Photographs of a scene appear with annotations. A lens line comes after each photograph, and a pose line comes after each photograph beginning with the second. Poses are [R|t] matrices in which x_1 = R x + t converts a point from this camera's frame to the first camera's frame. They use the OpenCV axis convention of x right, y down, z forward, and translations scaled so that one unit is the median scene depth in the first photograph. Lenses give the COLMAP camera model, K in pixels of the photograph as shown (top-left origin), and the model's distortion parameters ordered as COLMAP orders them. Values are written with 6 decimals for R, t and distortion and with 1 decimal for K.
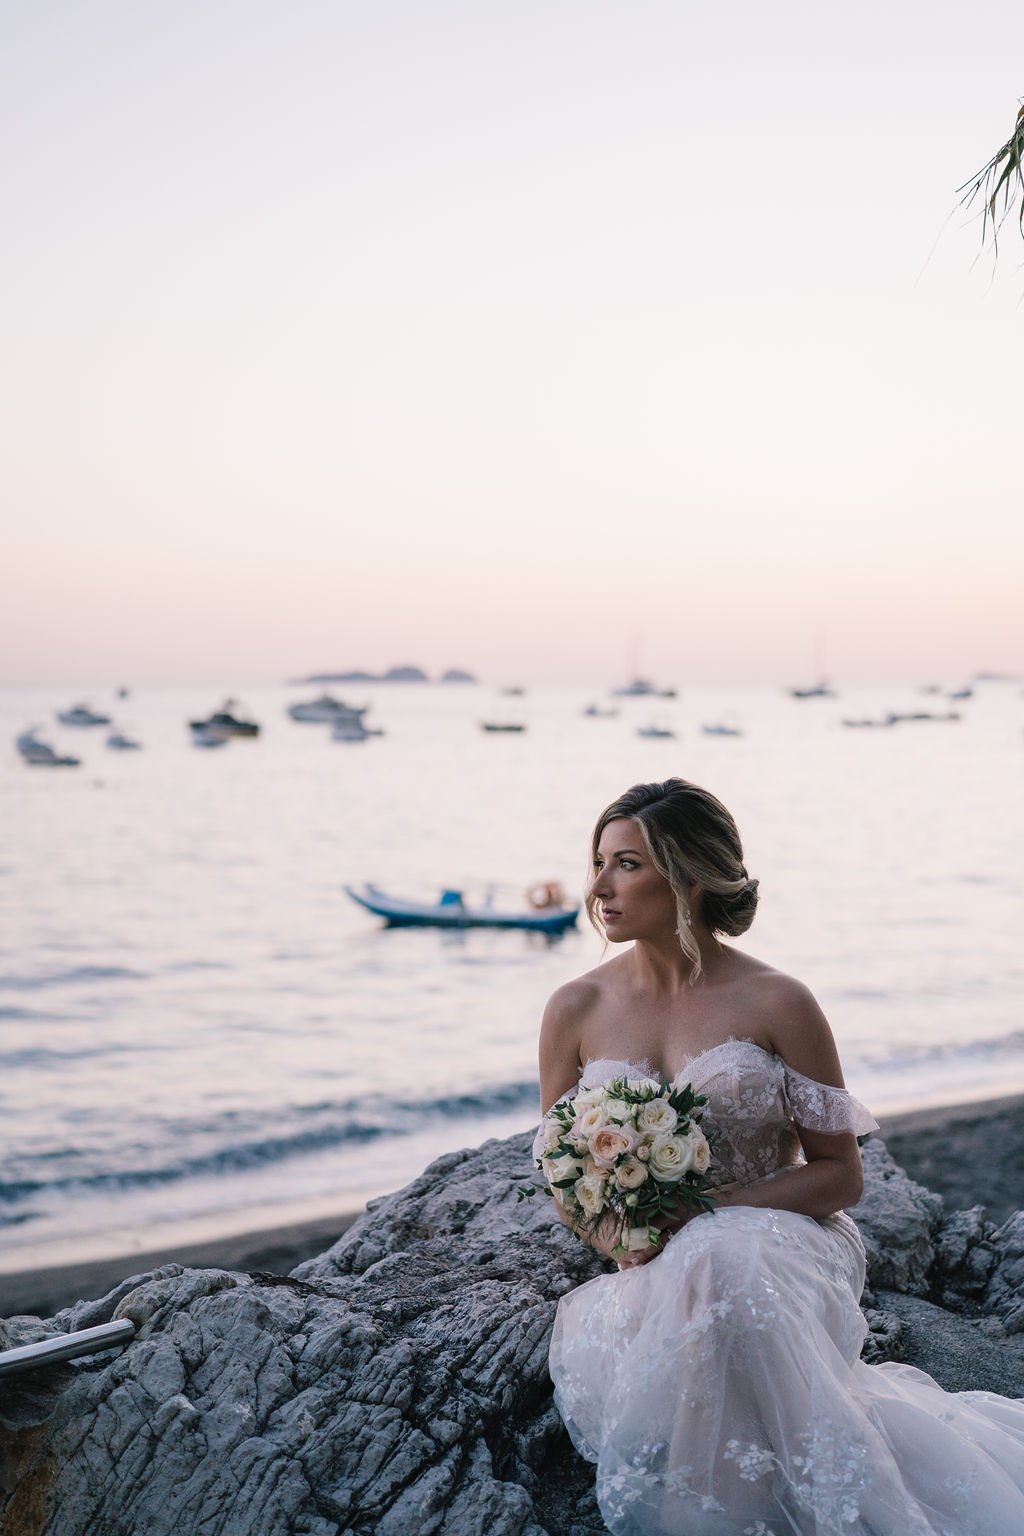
lens RADIAL K [[2341.2, 0, 512.0], [0, 2341.2, 768.0], [0, 0, 1]] dist [0.124526, -0.908470]
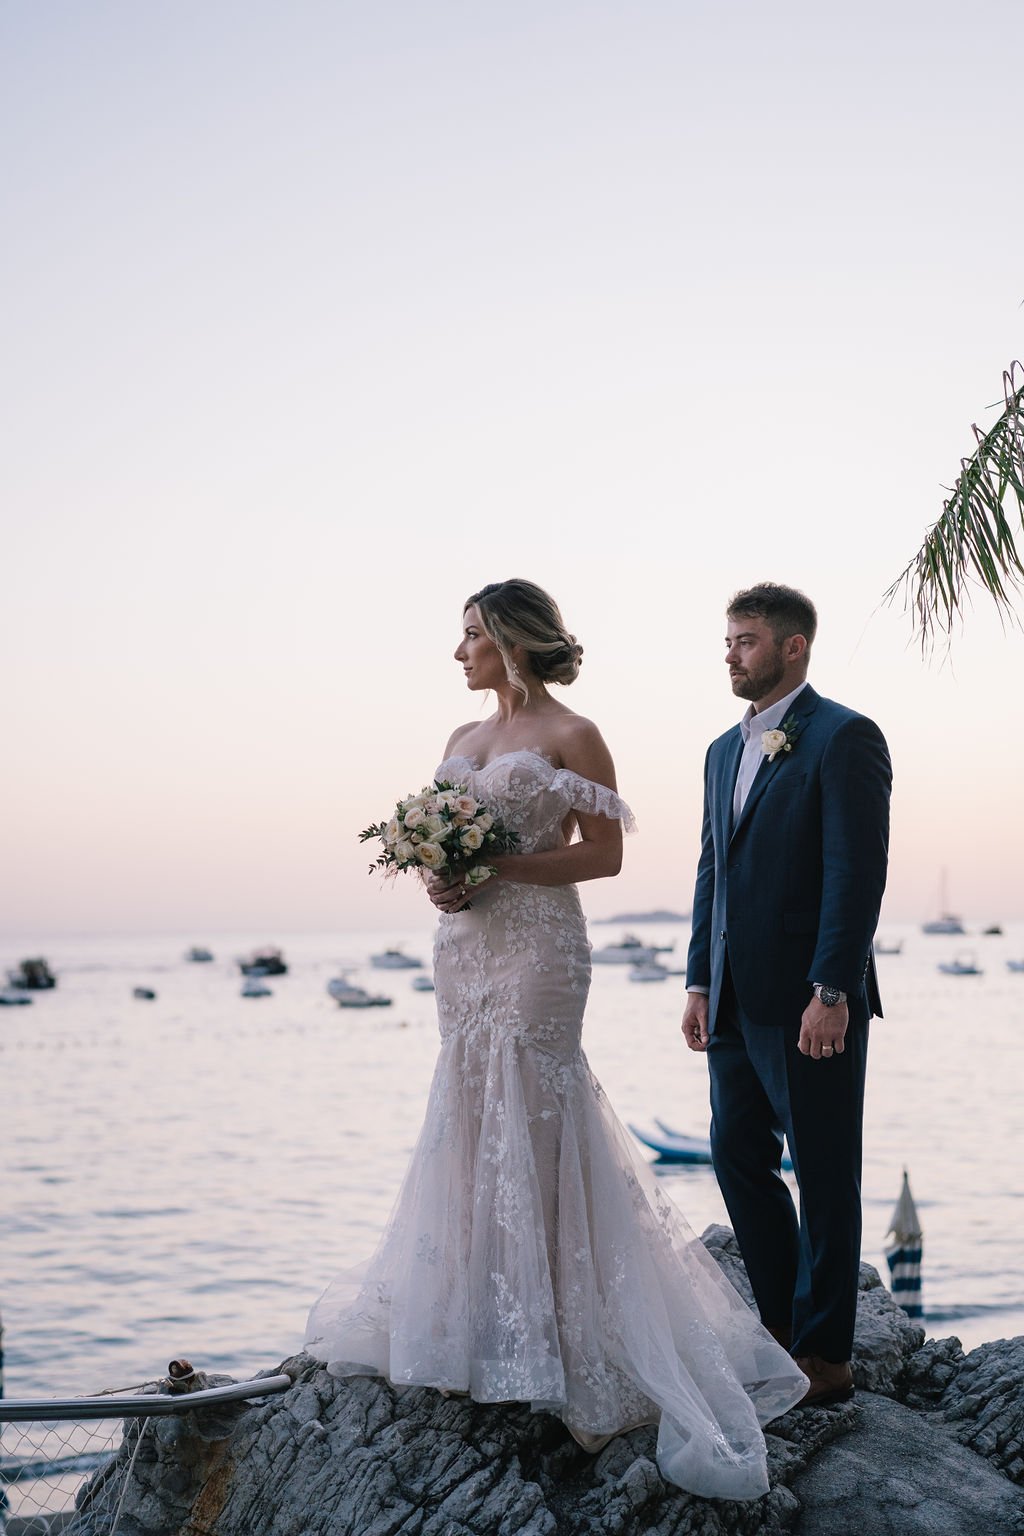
lens RADIAL K [[2341.2, 0, 512.0], [0, 2341.2, 768.0], [0, 0, 1]] dist [0.124526, -0.908470]
pose [[0.991353, -0.021999, -0.129364, 0.191360], [0.008723, 0.994714, -0.102311, 0.003934], [0.130931, 0.100298, 0.986305, -0.526311]]
